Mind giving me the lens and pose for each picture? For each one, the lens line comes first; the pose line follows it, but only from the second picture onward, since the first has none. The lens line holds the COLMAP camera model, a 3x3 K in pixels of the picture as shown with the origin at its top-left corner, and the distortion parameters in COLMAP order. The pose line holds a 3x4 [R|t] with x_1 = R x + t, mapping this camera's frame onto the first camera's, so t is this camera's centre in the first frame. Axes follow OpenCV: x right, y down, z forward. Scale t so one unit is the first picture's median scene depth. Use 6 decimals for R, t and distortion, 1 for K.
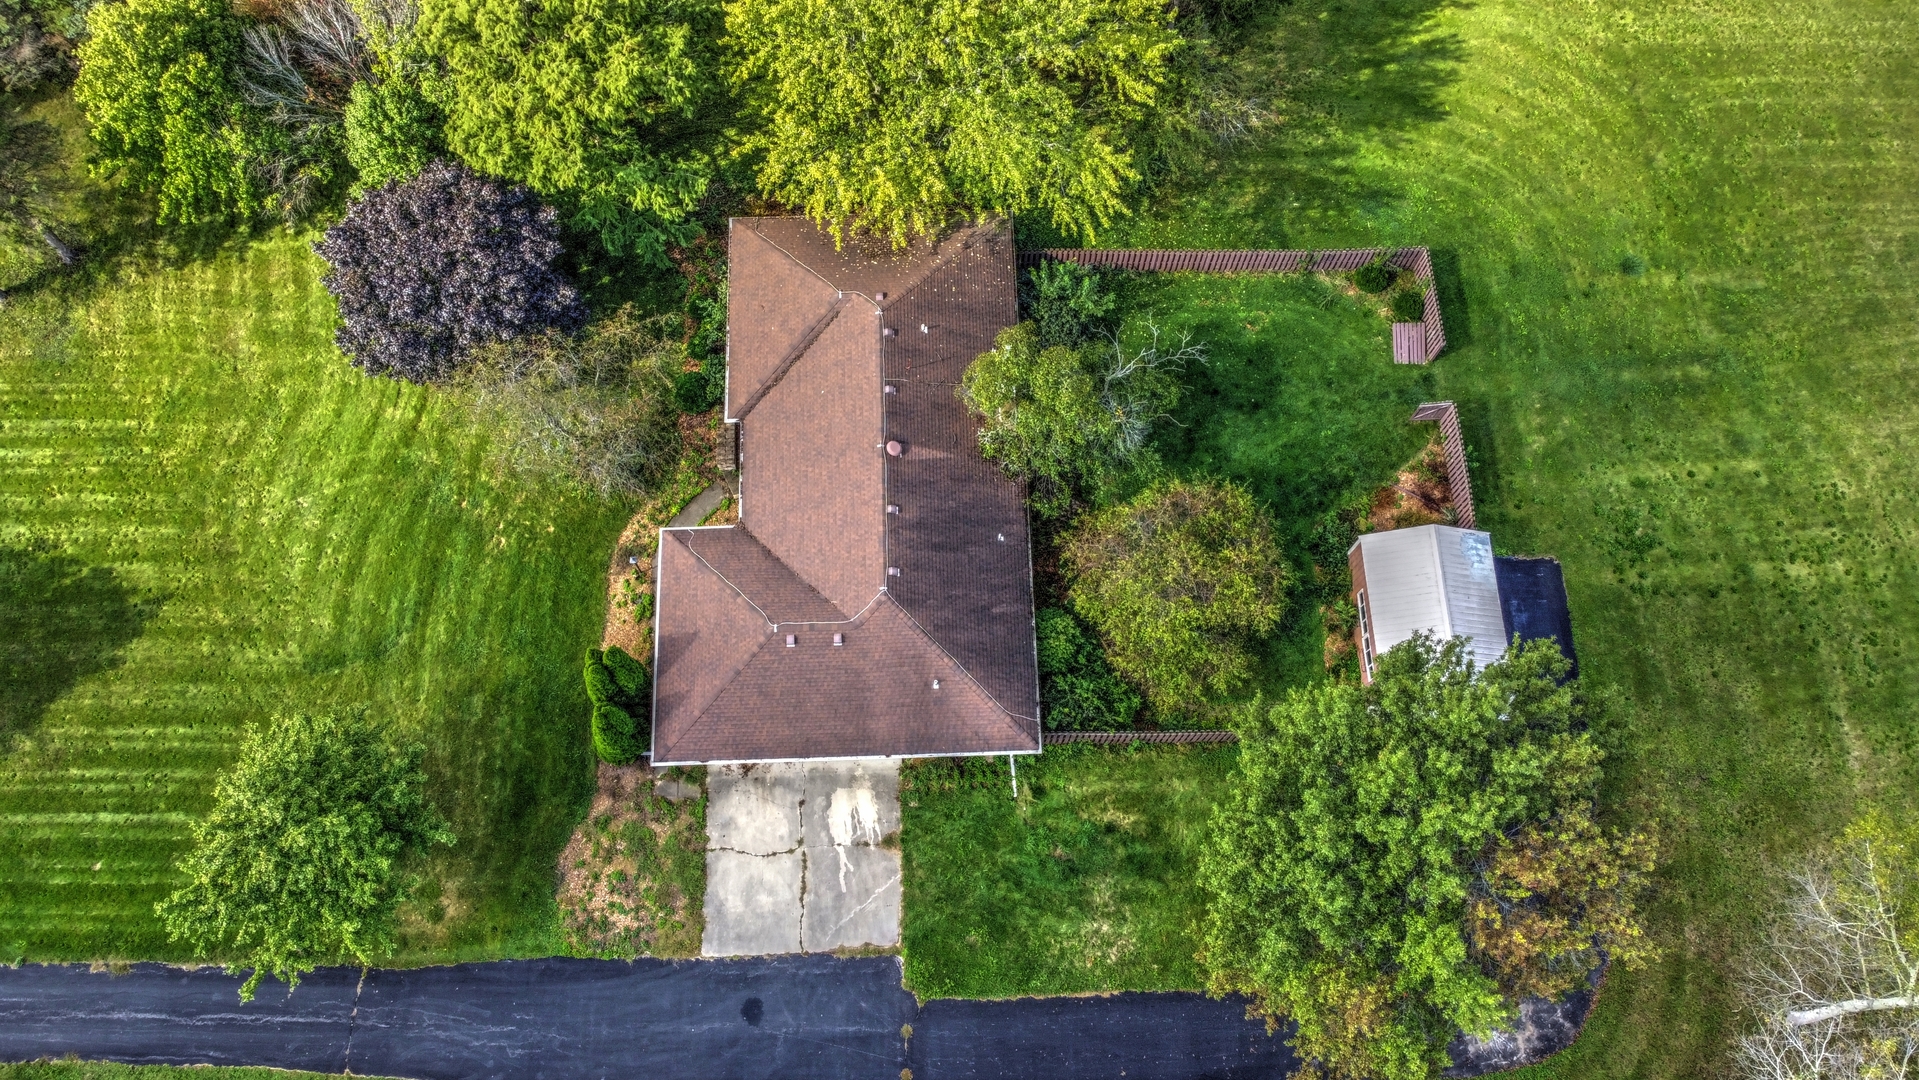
lens RADIAL K [[1451.1, 0, 950.6], [0, 1451.1, 532.6], [0, 0, 1]] dist [0.001811, -0.003868]
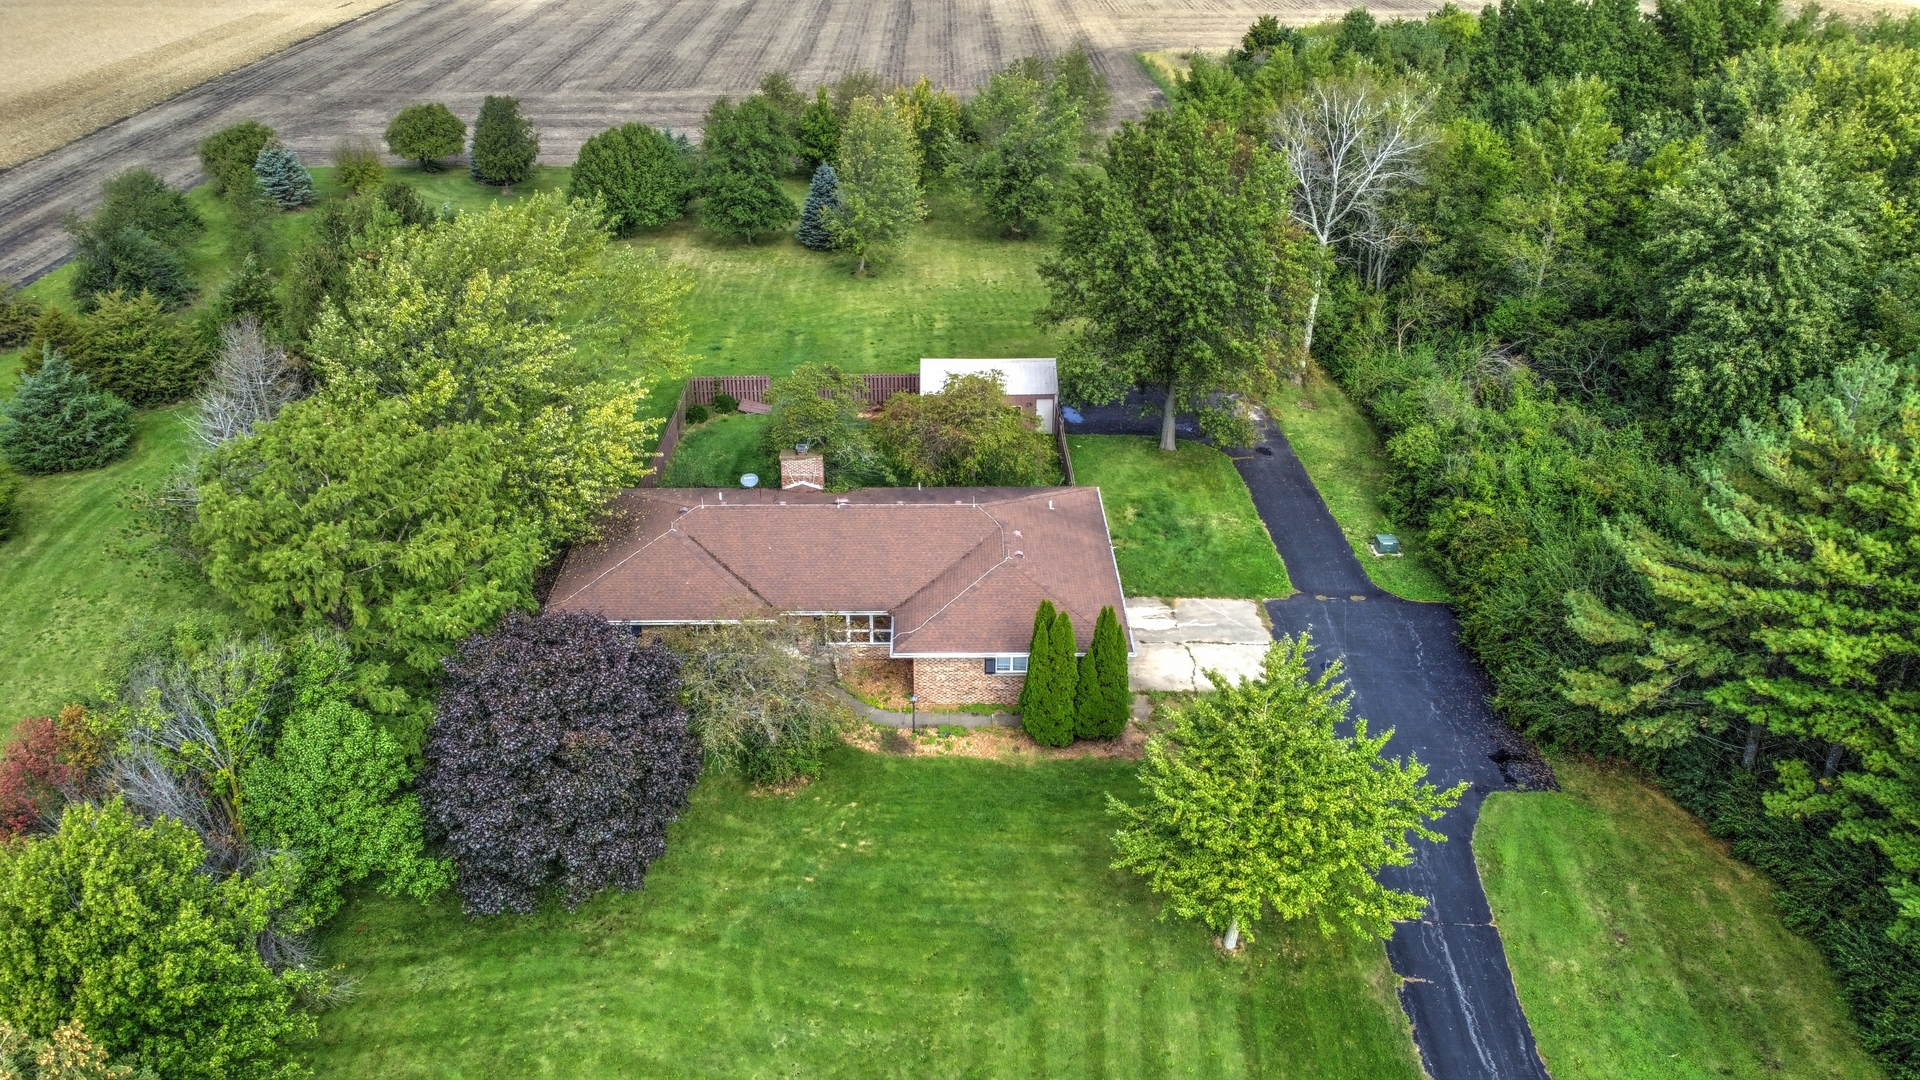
lens RADIAL K [[1453.3, 0, 952.7], [0, 1453.3, 527.9], [0, 0, 1]] dist [0.006582, -0.008318]
pose [[0.023288, -0.471505, 0.881556, -1.037342], [0.938713, 0.313655, 0.142963, -0.132251], [-0.343913, 0.824199, 0.449912, 0.490070]]
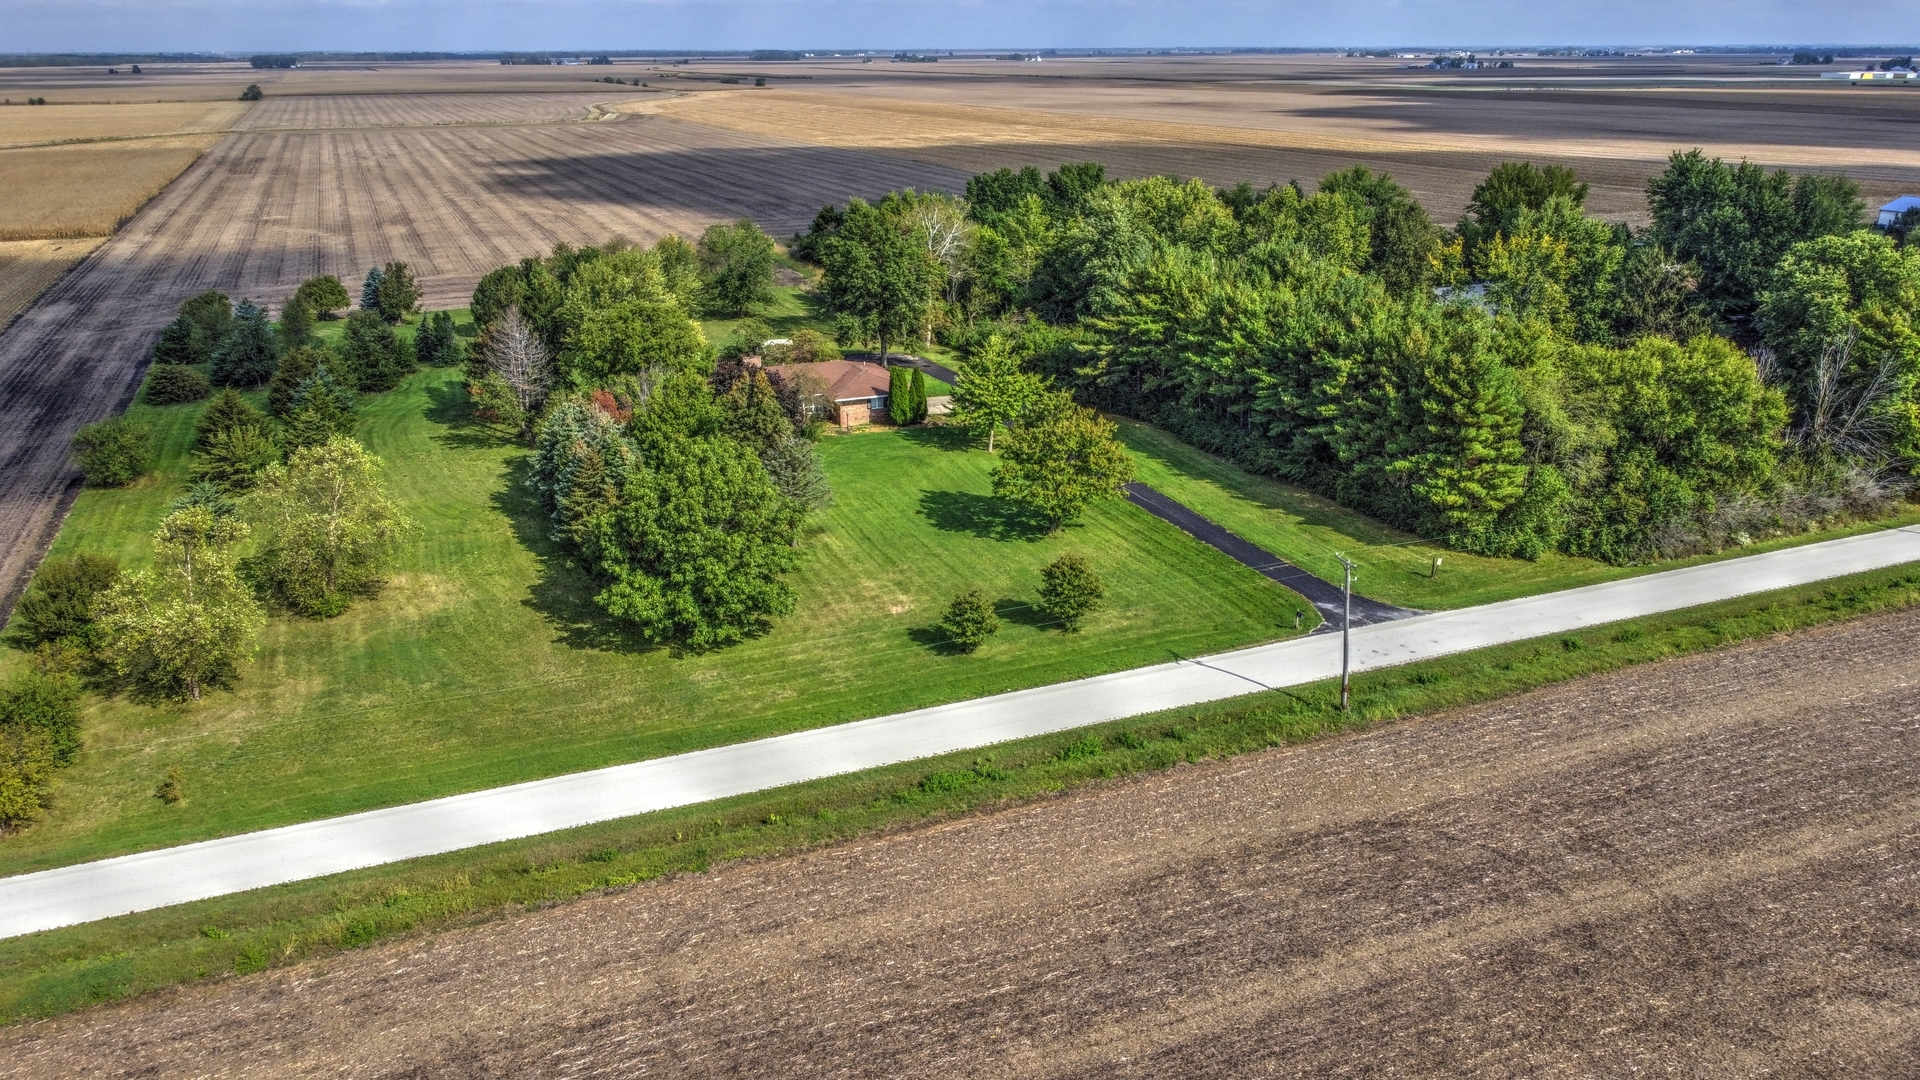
lens RADIAL K [[1447.4, 0, 950.4], [0, 1447.4, 540.2], [0, 0, 1]] dist [0.007034, -0.006675]
pose [[-0.350580, -0.307887, 0.884477, -2.557631], [0.880403, 0.213690, 0.423352, -0.831459], [-0.319349, 0.927115, 0.196149, 0.692283]]
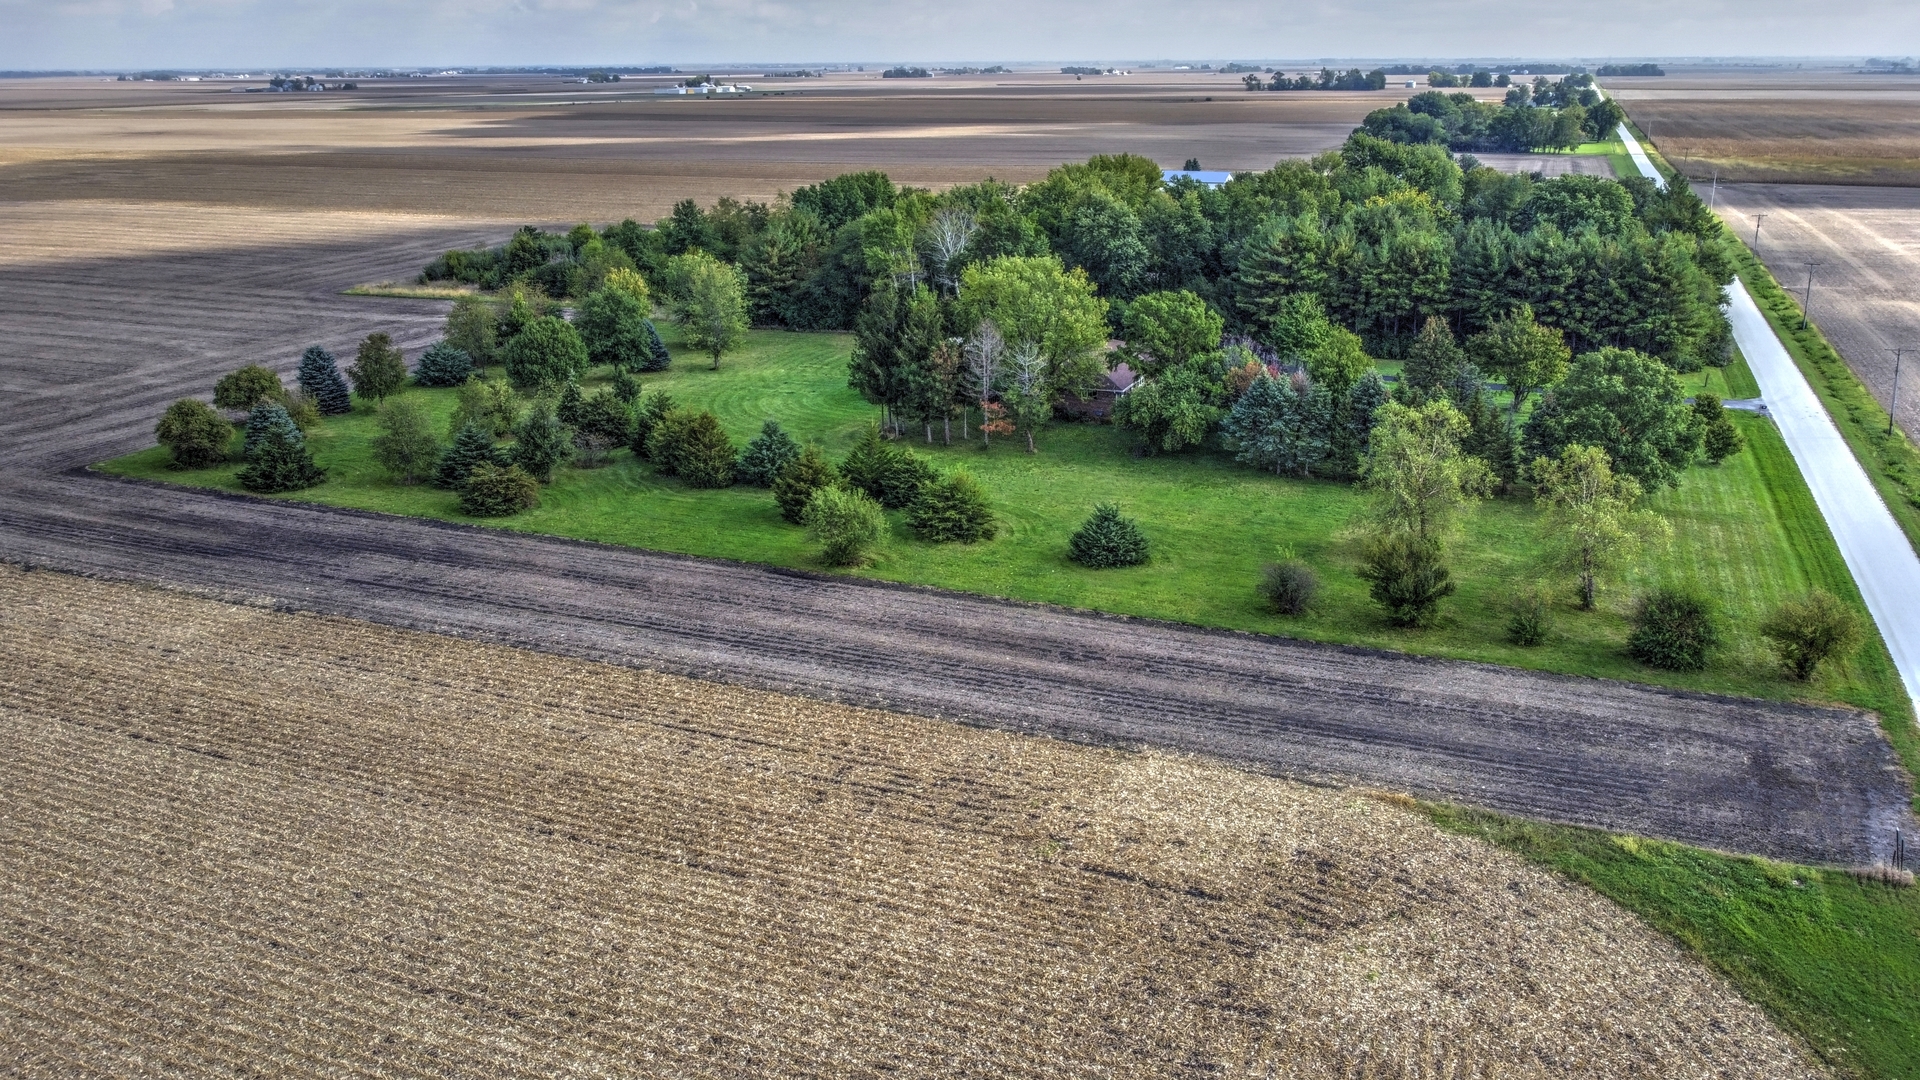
lens RADIAL K [[1451.8, 0, 951.1], [0, 1451.8, 532.6], [0, 0, 1]] dist [0.001811, -0.003868]
pose [[-0.911879, -0.126842, 0.390368, -0.973113], [0.386246, 0.056642, 0.920655, -2.843963], [-0.138889, 0.990304, -0.002659, 1.422223]]
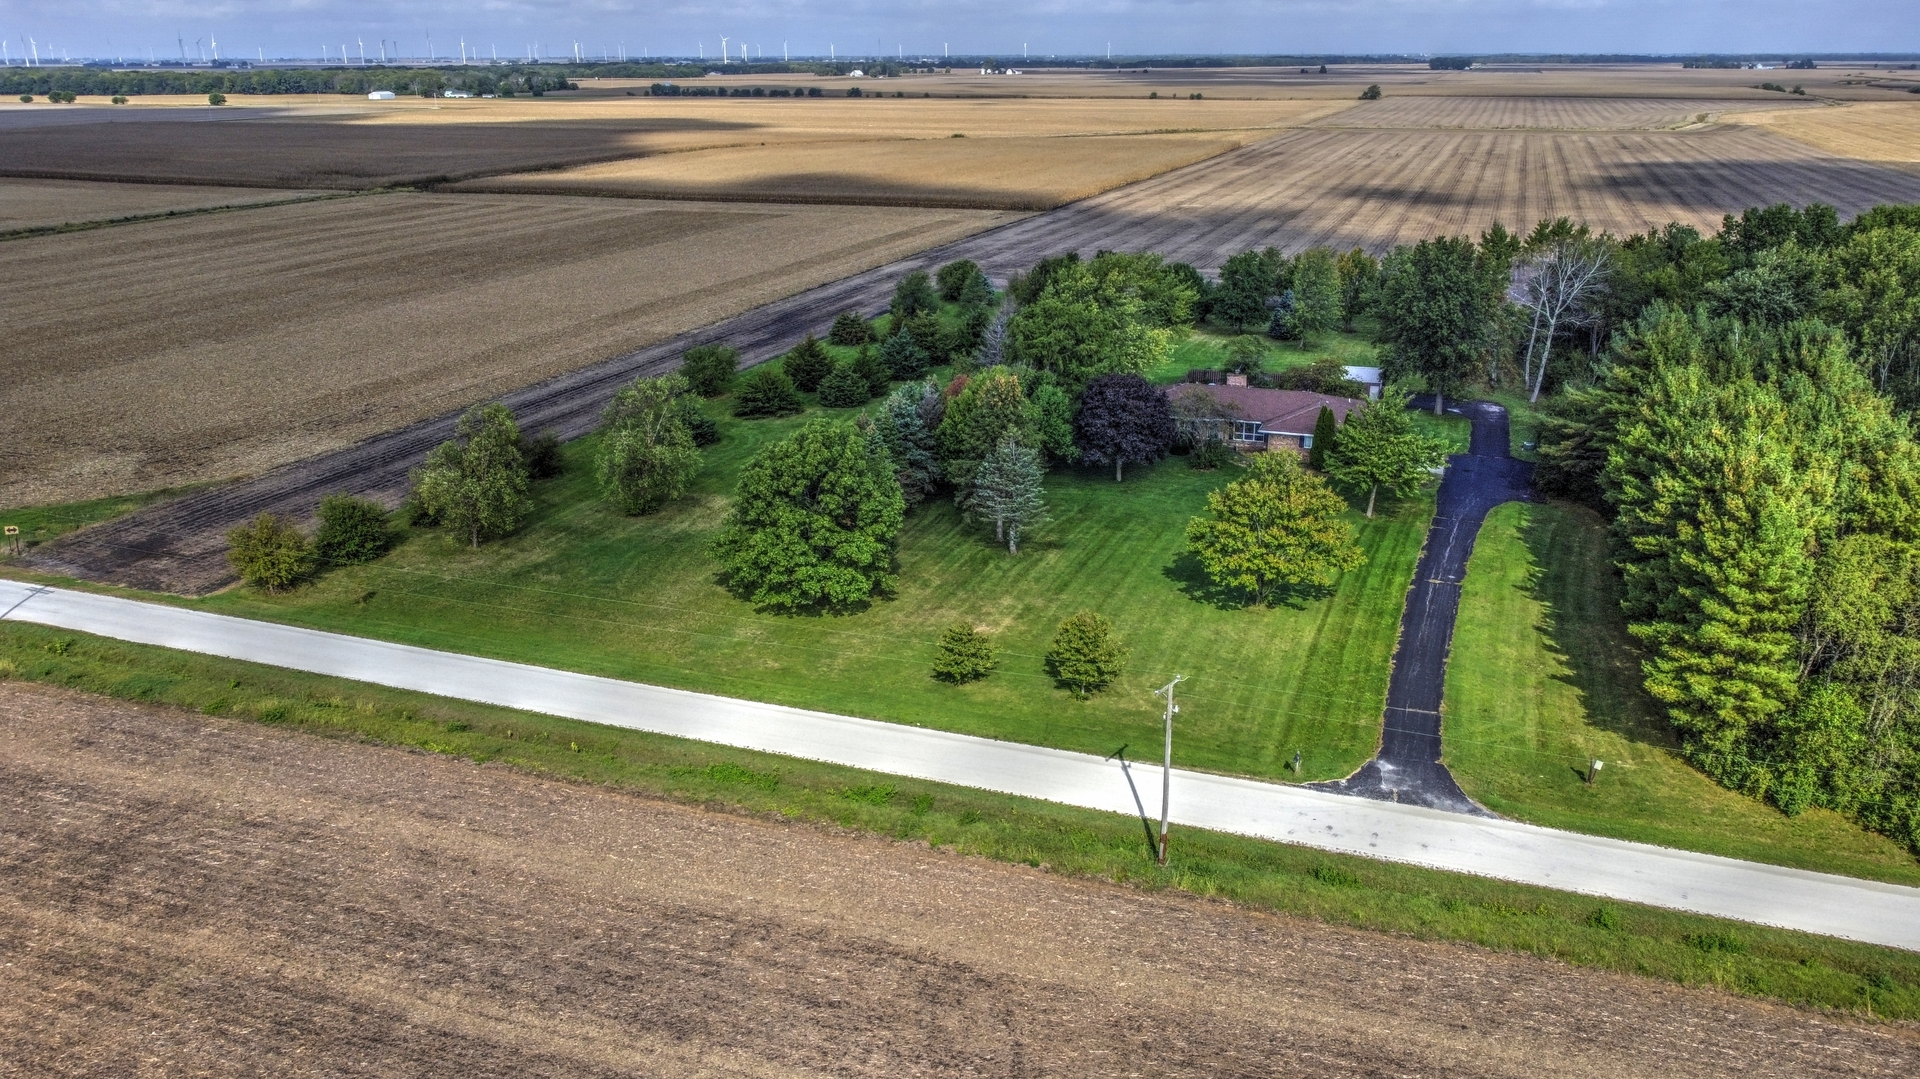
lens RADIAL K [[1451.8, 0, 951.1], [0, 1451.8, 532.1], [0, 0, 1]] dist [0.001811, -0.003868]
pose [[0.382830, -0.297789, 0.874507, -2.497224], [0.869837, 0.435041, -0.232644, 0.183214], [-0.311168, 0.849742, 0.425574, 0.316753]]
